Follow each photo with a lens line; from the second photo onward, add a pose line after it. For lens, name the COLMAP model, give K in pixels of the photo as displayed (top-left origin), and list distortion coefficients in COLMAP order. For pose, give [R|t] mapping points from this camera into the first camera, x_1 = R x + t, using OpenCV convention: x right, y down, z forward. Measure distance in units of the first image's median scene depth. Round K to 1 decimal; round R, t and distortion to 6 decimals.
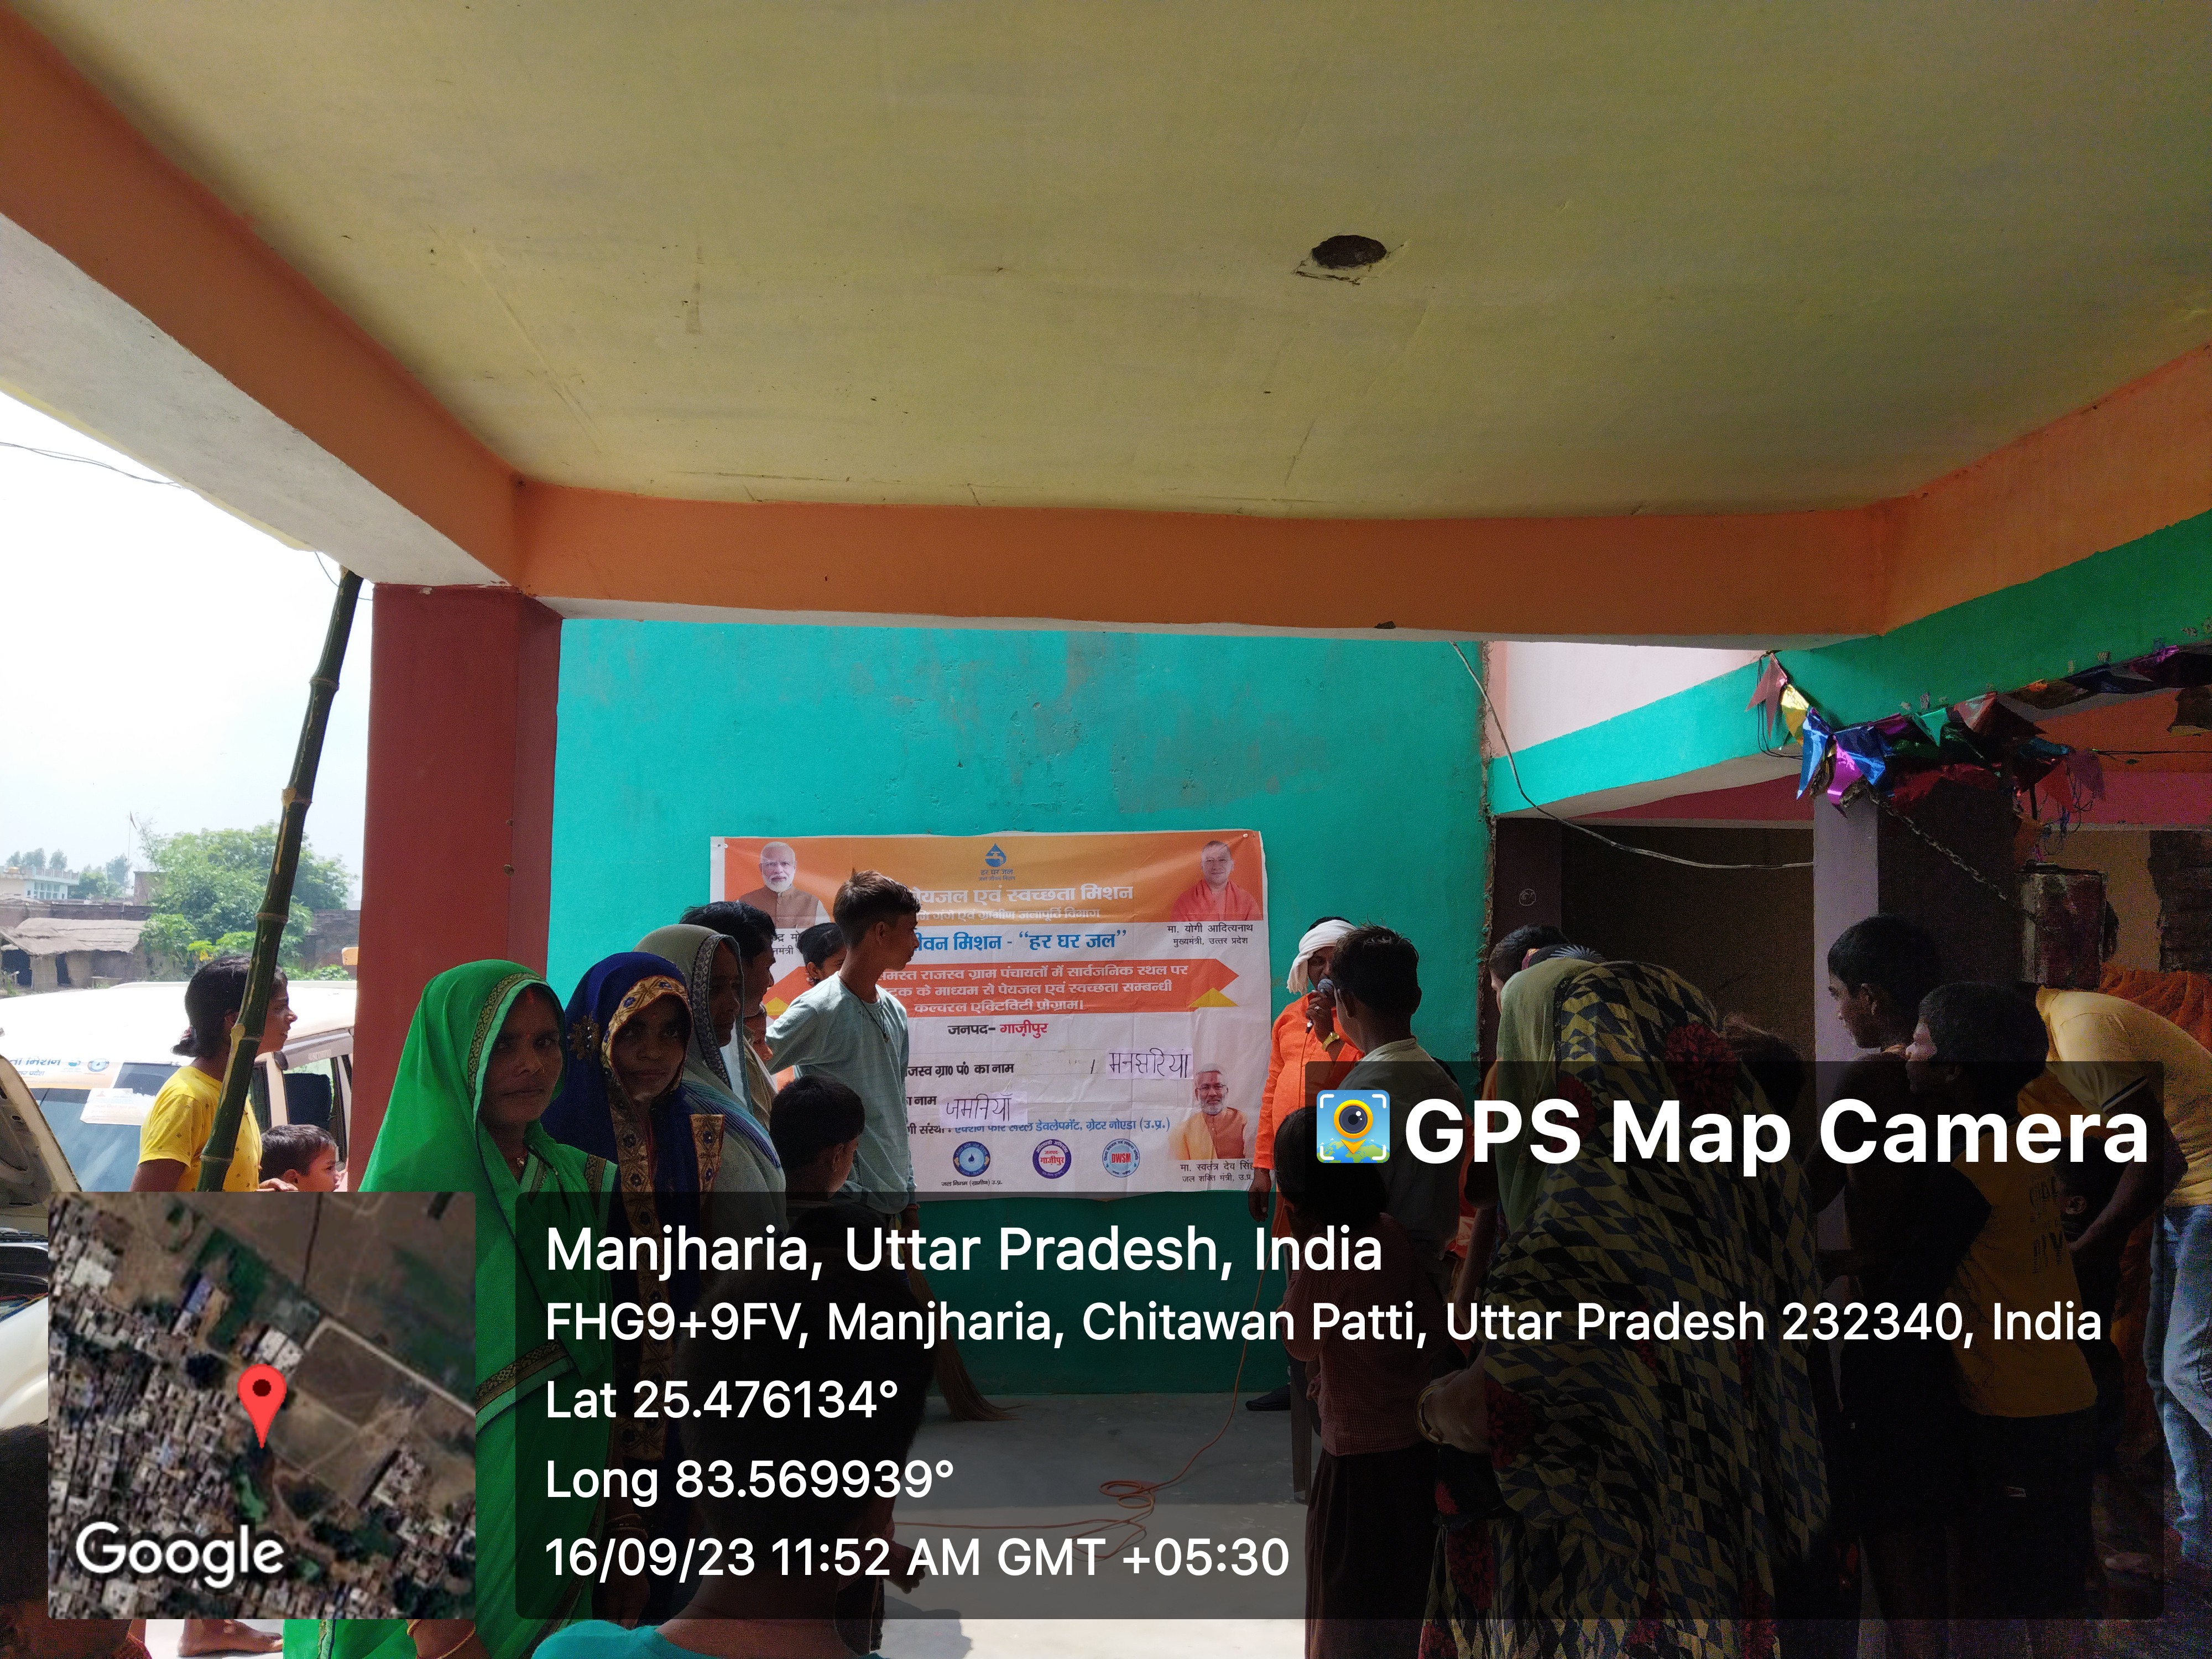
lens RADIAL K [[1758.5, 0, 1075.4], [0, 1758.5, 824.7], [0, 0, 1]] dist [0.082626, -0.112586]
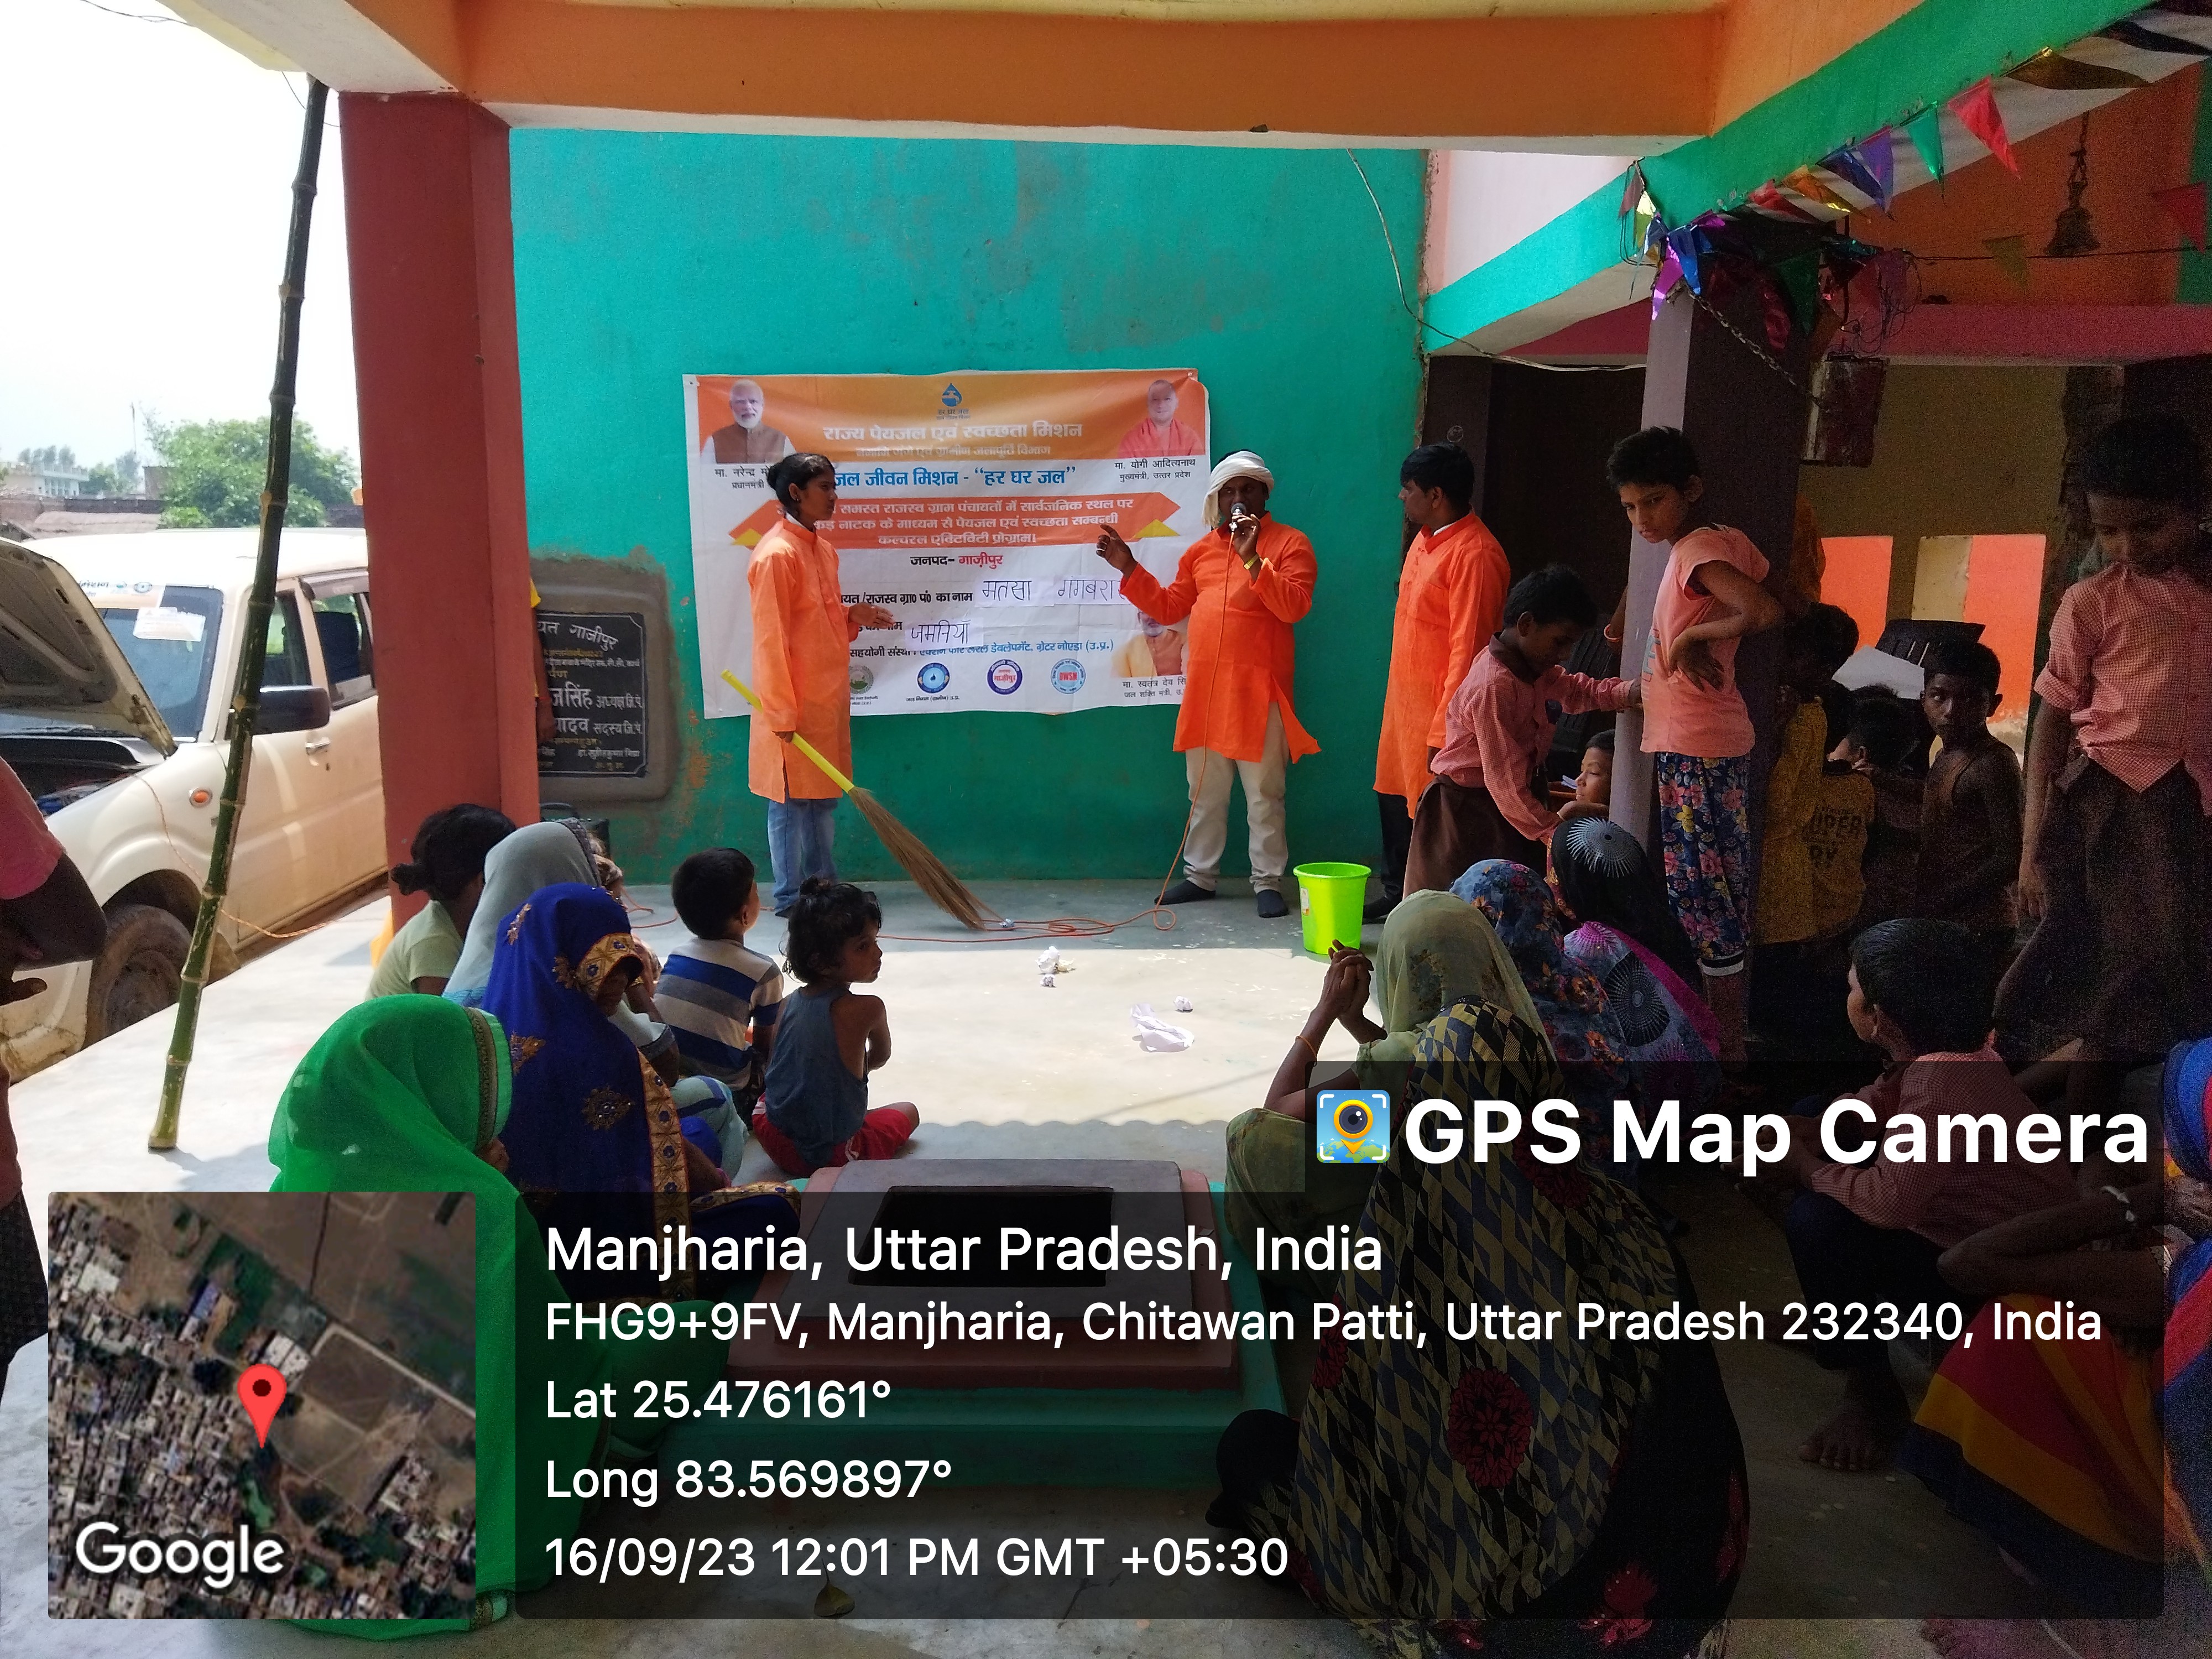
lens RADIAL K [[1758.5, 0, 1065.4], [0, 1758.5, 867.9], [0, 0, 1]] dist [0.082626, -0.112586]
pose [[0.999839, 0.001921, -0.017847, 0.043418], [0.002498, 0.969695, 0.244306, 0.034723], [0.017776, -0.244311, 0.969534, -0.102785]]
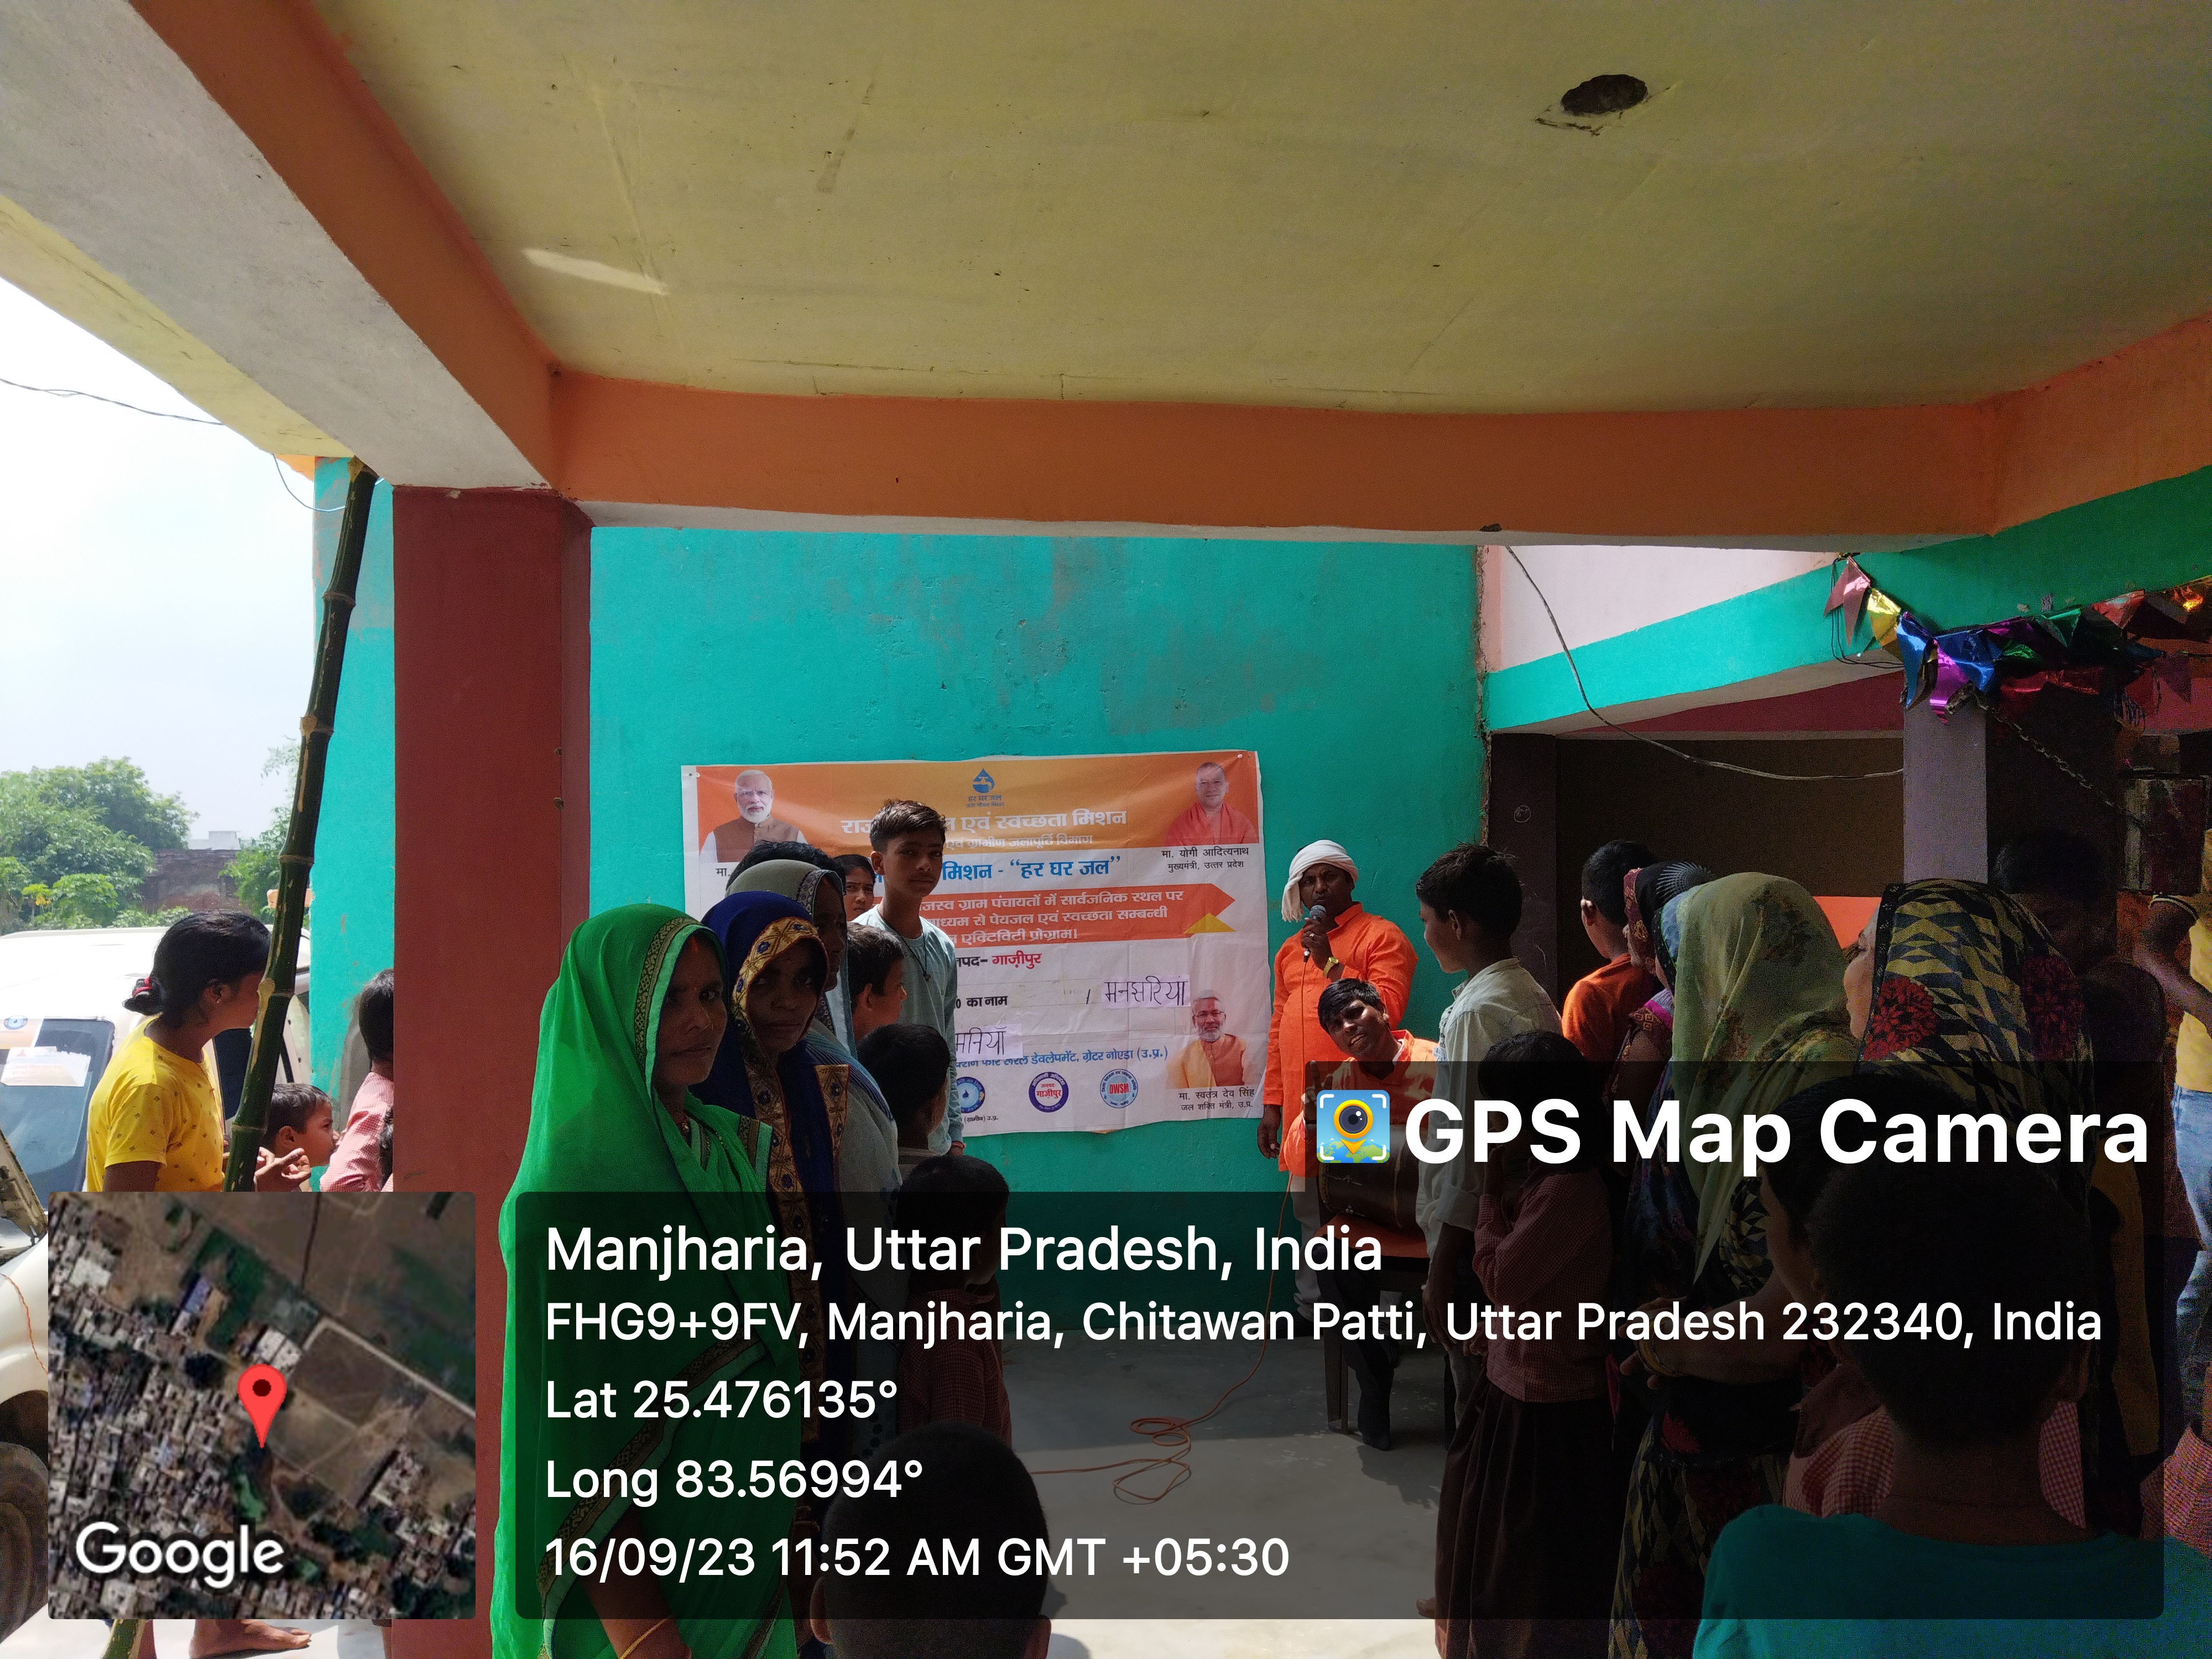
lens RADIAL K [[1758.5, 0, 1091.0], [0, 1758.5, 841.1], [0, 0, 1]] dist [0.082626, -0.112586]
pose [[0.996445, -0.019470, 0.081966, -0.066908], [0.015170, 0.998492, 0.052769, 0.000540], [-0.082869, -0.051338, 0.995237, 0.038472]]
